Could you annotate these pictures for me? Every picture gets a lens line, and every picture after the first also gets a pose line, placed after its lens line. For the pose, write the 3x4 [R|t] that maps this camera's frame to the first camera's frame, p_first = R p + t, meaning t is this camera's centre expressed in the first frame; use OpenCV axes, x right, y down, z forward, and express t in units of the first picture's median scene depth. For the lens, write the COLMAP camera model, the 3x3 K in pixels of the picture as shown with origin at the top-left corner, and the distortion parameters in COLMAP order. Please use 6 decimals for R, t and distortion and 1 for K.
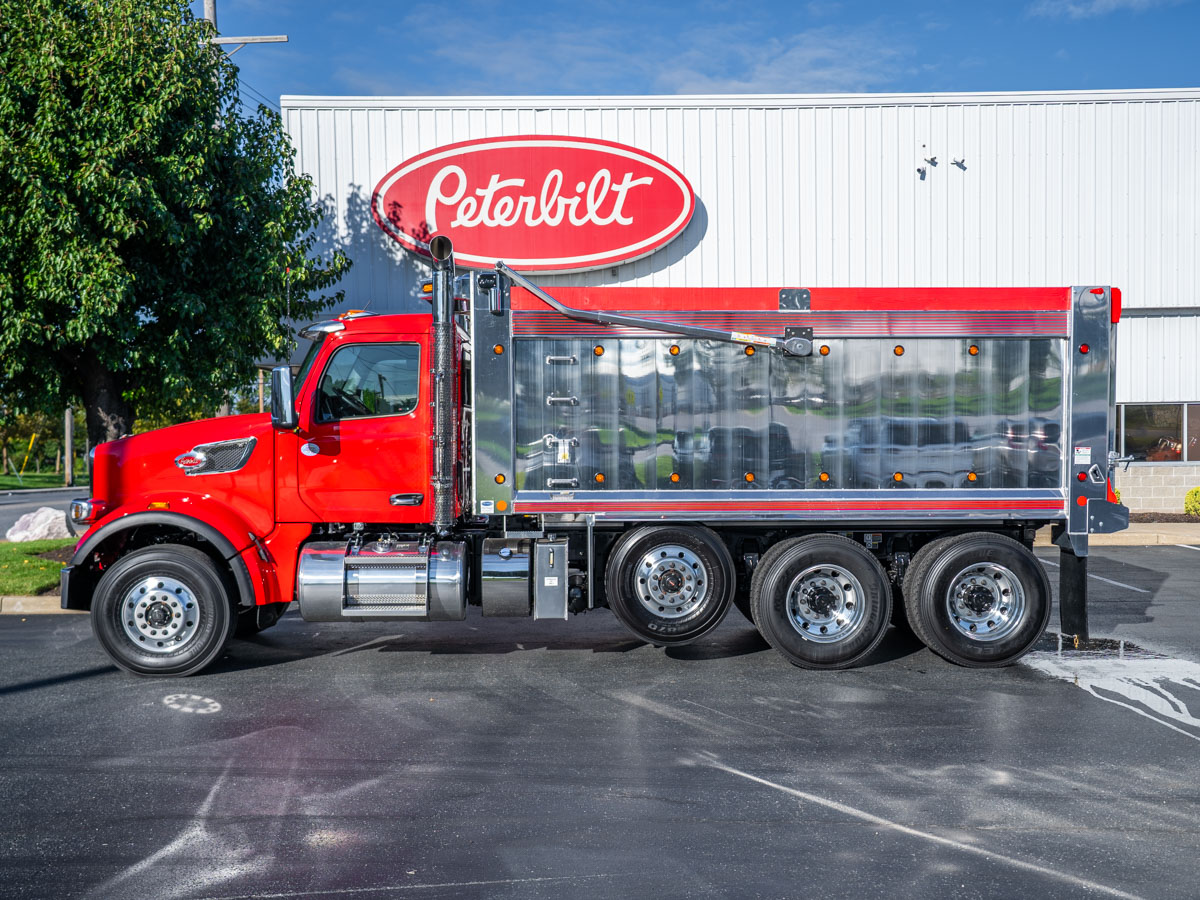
lens RADIAL K [[1344.3, 0, 604.1], [0, 1344.3, 444.0], [0, 0, 1]] dist [0.081050, 0.000000]
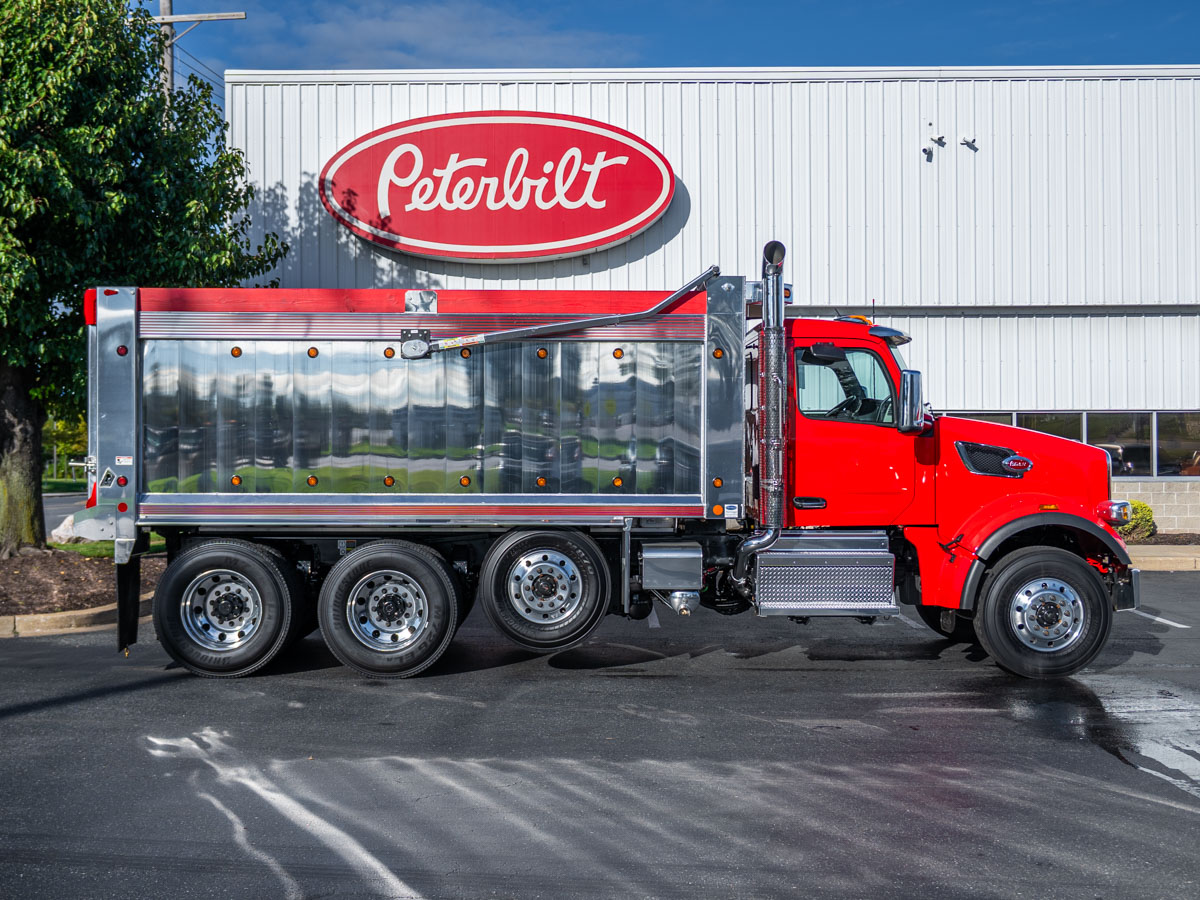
lens RADIAL K [[1374.7, 0, 577.6], [0, 1374.7, 403.2], [0, 0, 1]] dist [0.034409, 0.000000]
pose [[0.999519, 0.006217, -0.030383, 0.031268], [-0.007307, 0.999329, -0.035883, 0.000542], [0.030139, 0.036087, 0.998894, 0.084625]]
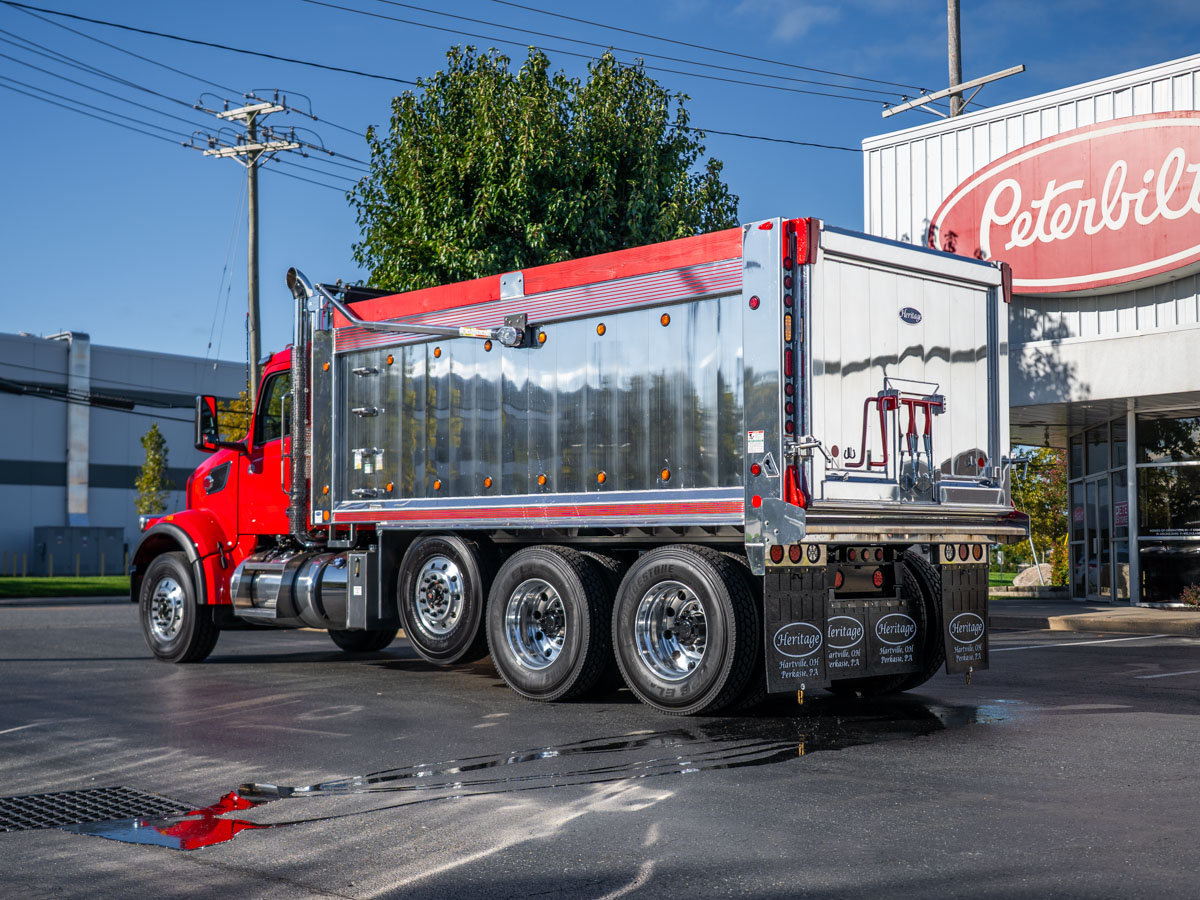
lens RADIAL K [[1501.8, 0, 591.3], [0, 1501.8, 449.5], [0, 0, 1]] dist [0.079383, 0.000000]
pose [[0.676746, -0.042928, -0.734964, 0.411519], [-0.008173, 0.997799, -0.065805, 0.031235], [0.736171, 0.050540, 0.674906, 0.164052]]
